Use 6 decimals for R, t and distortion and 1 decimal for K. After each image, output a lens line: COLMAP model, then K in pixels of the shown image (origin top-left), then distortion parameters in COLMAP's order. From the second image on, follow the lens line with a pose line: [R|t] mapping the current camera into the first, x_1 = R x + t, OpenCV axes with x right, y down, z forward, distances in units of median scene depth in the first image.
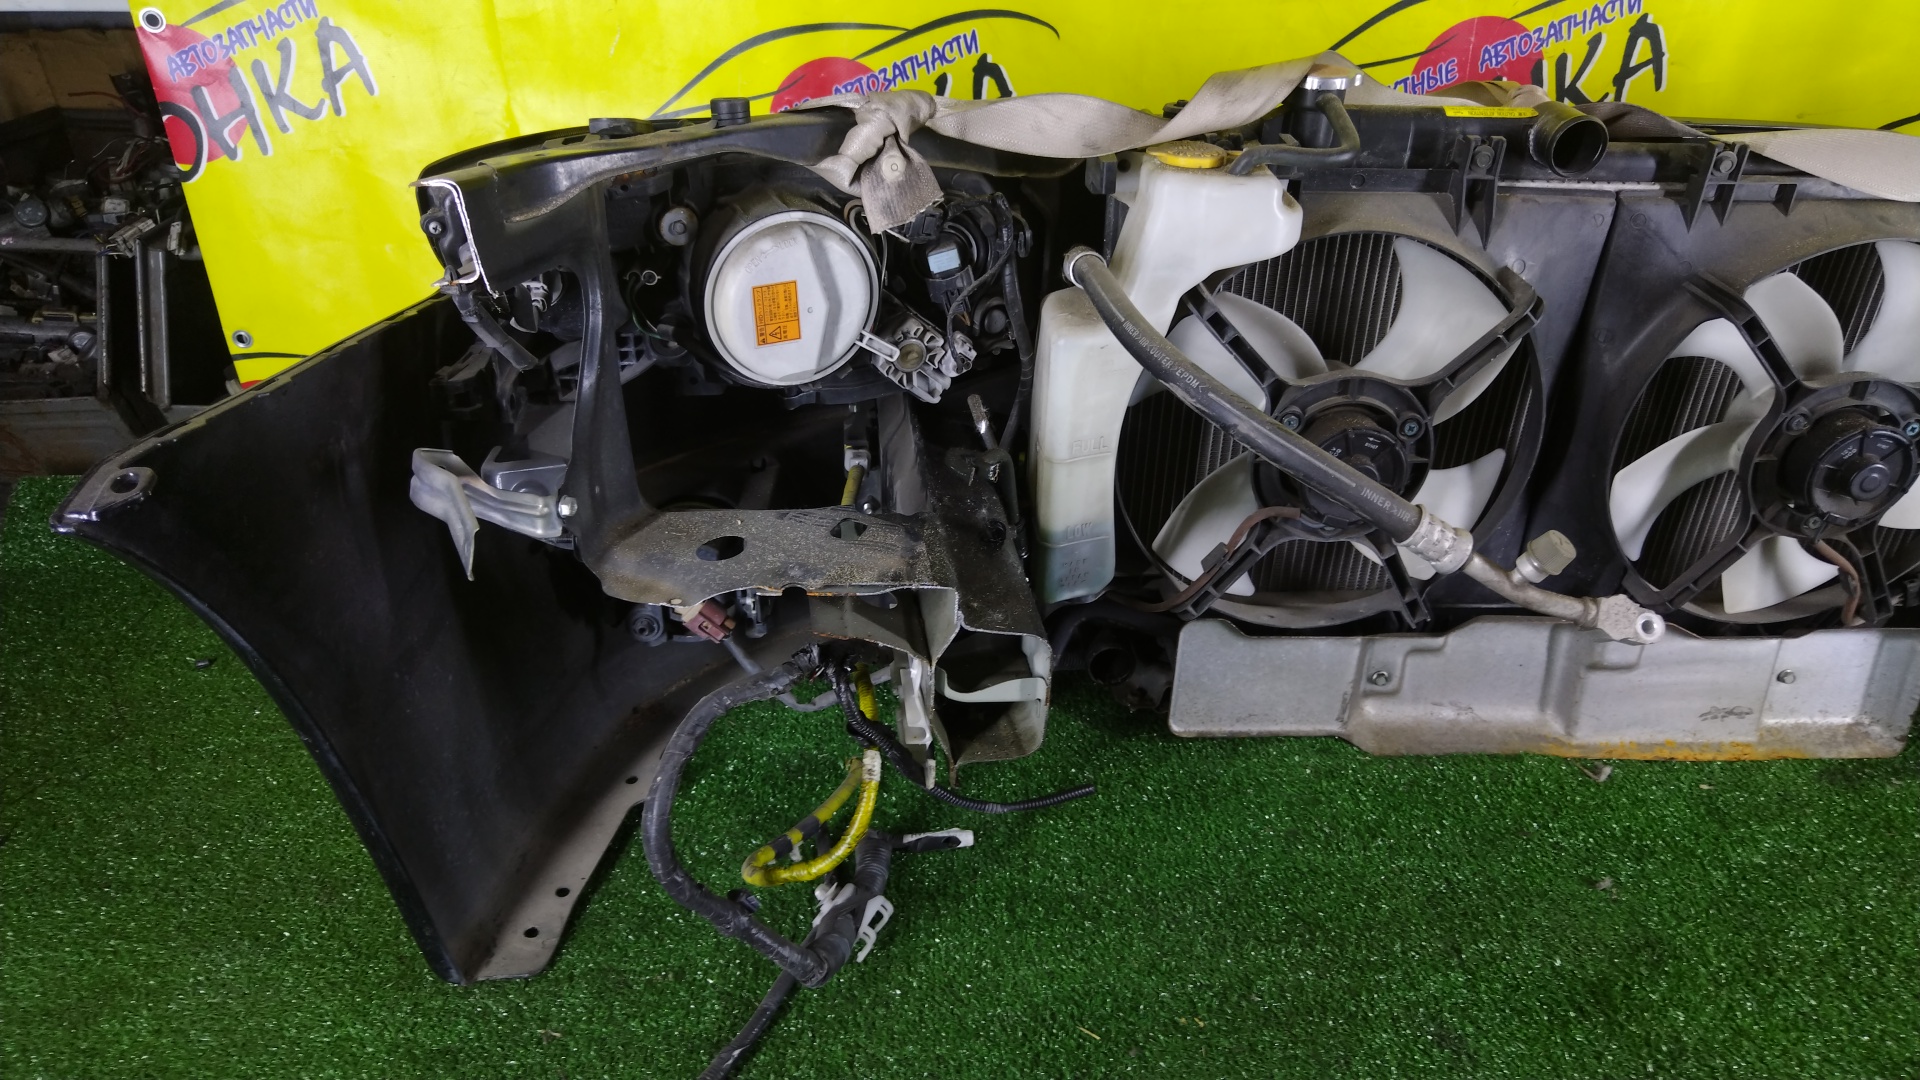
lens RADIAL K [[1328.7, 0, 955.7], [0, 1328.7, 534.1], [0, 0, 1]] dist [-0.016083, 0.020958]
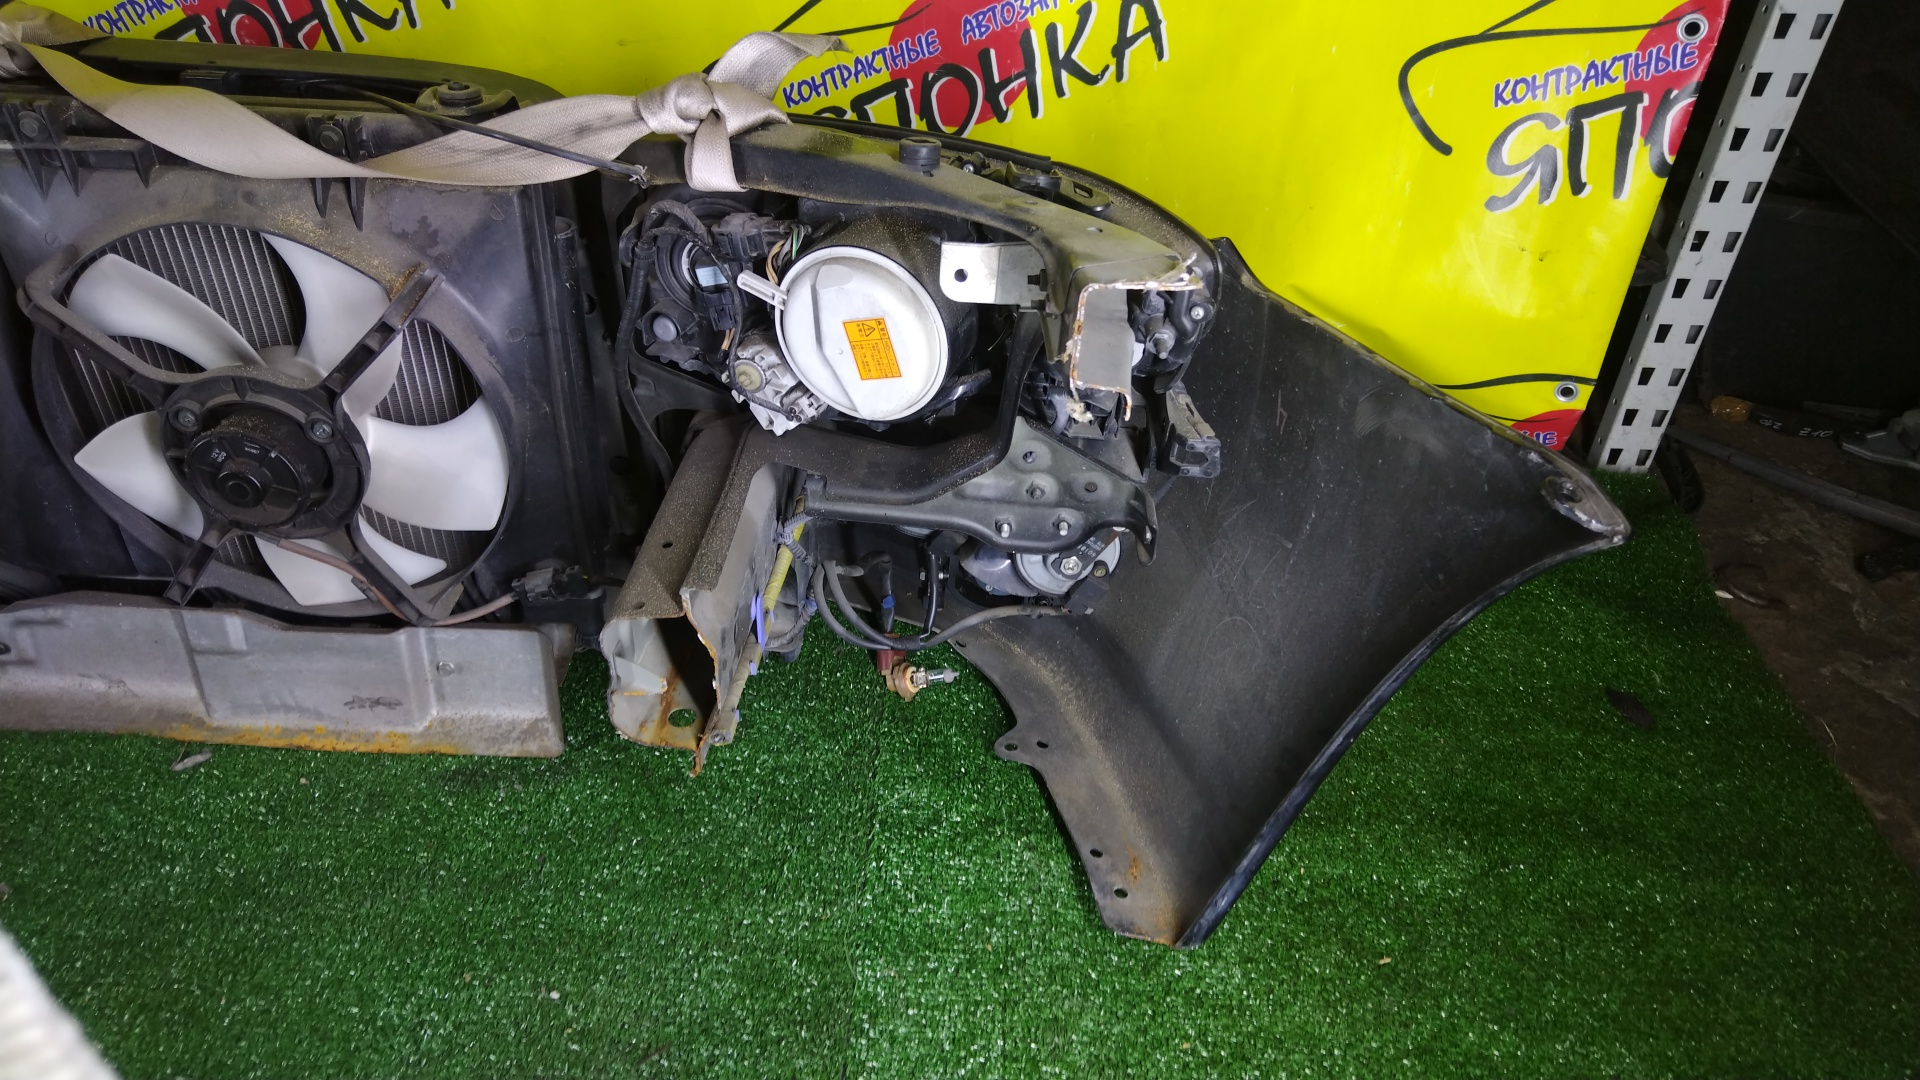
lens RADIAL K [[1328.7, 0, 966.4], [0, 1328.7, 540.0], [0, 0, 1]] dist [-0.016083, 0.020958]
pose [[0.998162, 0.051813, -0.031438, 1.161438], [-0.047354, 0.990519, 0.128958, -0.138957], [0.037822, -0.127232, 0.991152, 0.100325]]
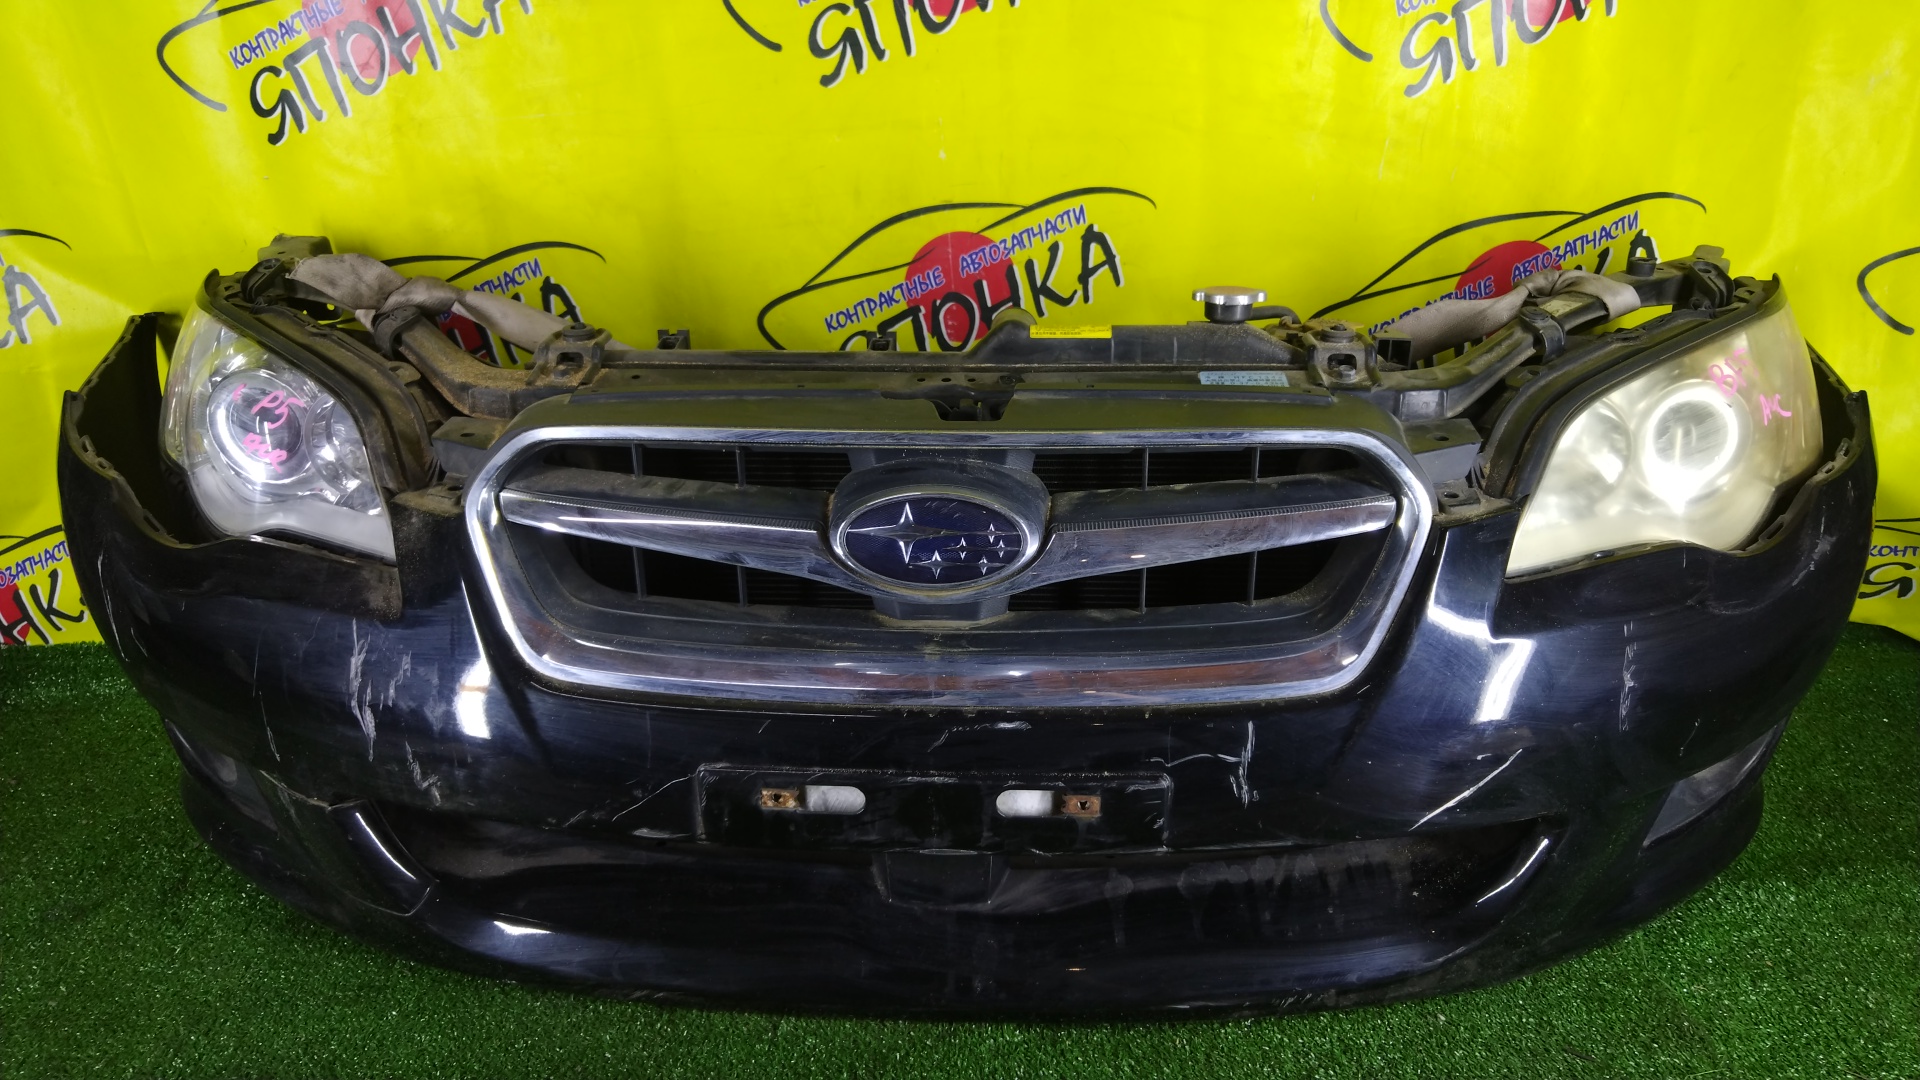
lens RADIAL K [[1328.7, 0, 968.0], [0, 1328.7, 534.6], [0, 0, 1]] dist [-0.016083, 0.020958]
pose [[0.999159, -0.029001, -0.028979, 0.532550], [0.025002, 0.991207, -0.129935, 0.039852], [0.032492, 0.129101, 0.991099, -0.173111]]
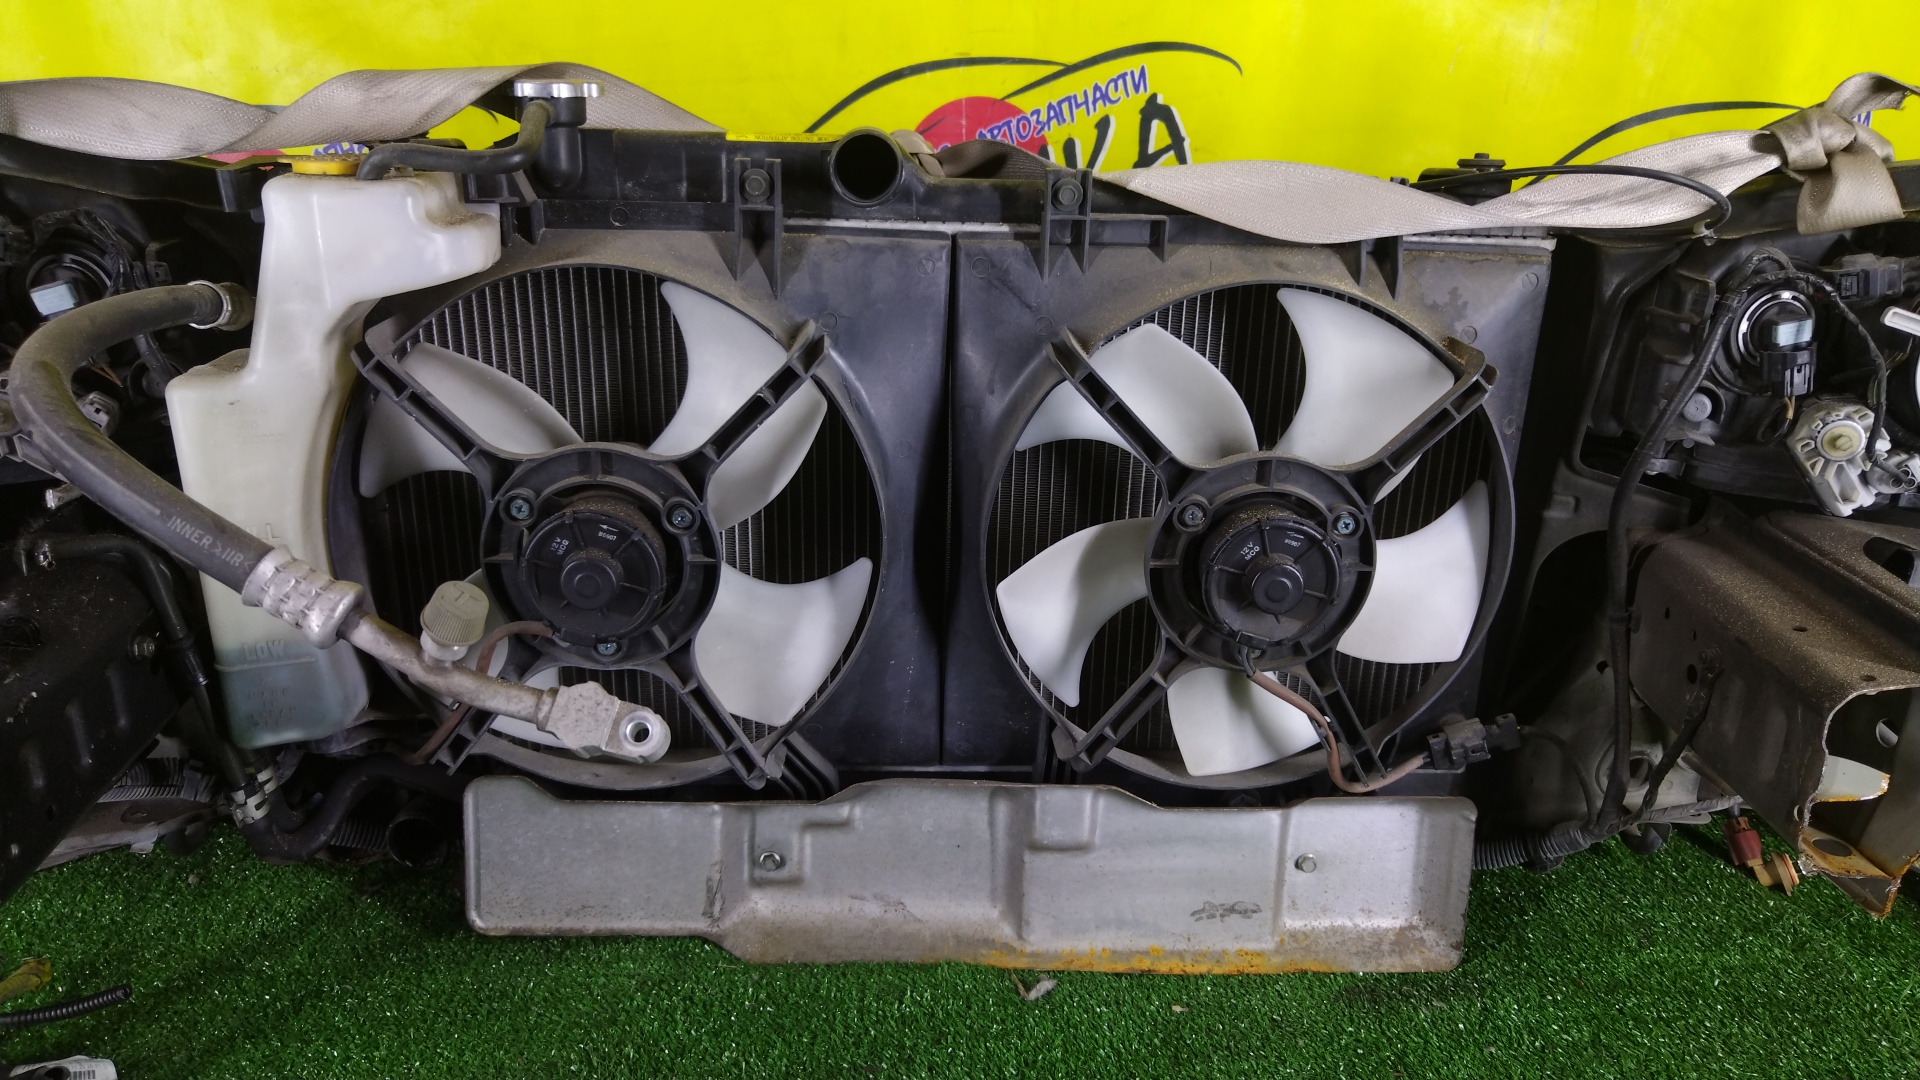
lens RADIAL K [[1328.7, 0, 963.7], [0, 1328.7, 531.0], [0, 0, 1]] dist [-0.016083, 0.020958]
pose [[0.999980, 0.003463, -0.005225, 0.486619], [-0.004338, 0.984014, -0.178038, 0.062470], [0.004525, 0.178057, 0.984010, 0.221975]]
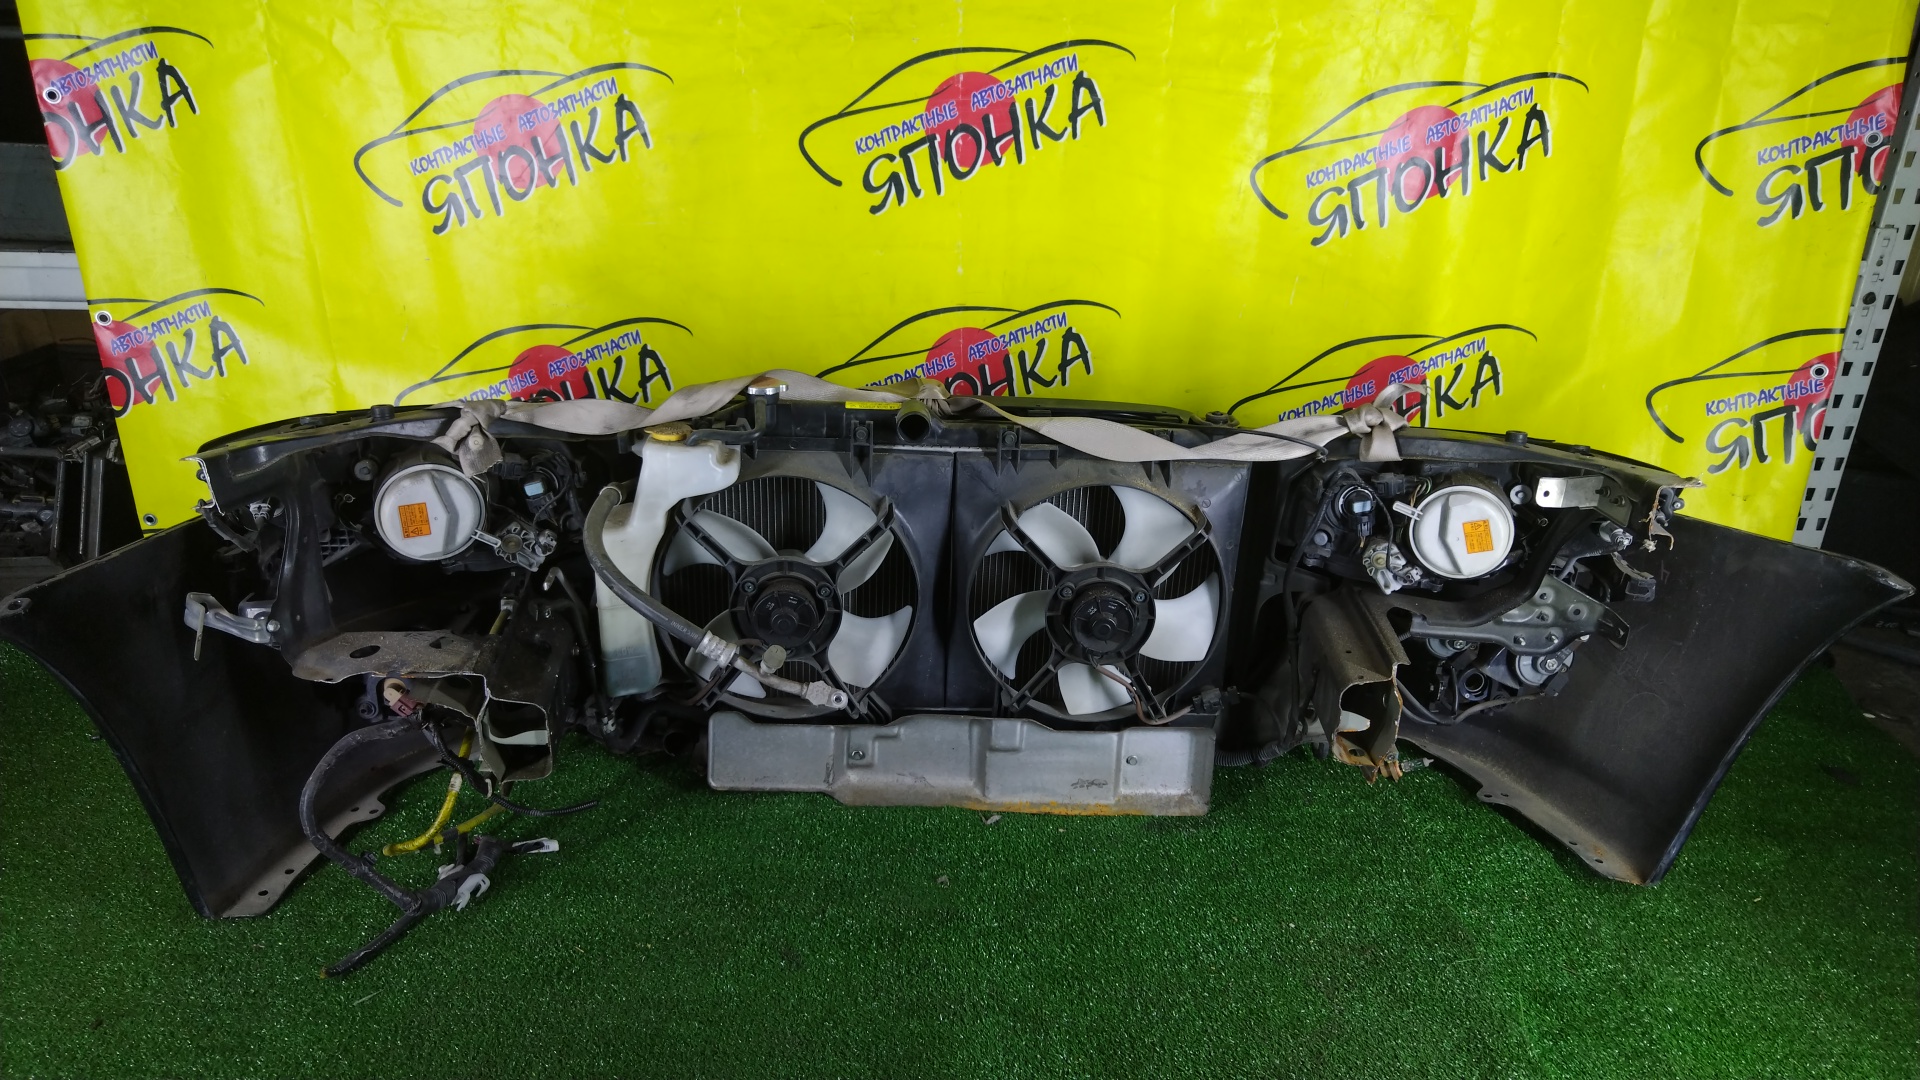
lens RADIAL K [[1328.7, 0, 964.7], [0, 1328.7, 525.8], [0, 0, 1]] dist [-0.016083, 0.020958]
pose [[0.999855, 0.017031, -0.000593, 0.490136], [-0.016965, 0.991516, -0.128872, 0.045836], [-0.001607, 0.128864, 0.991661, -0.613493]]
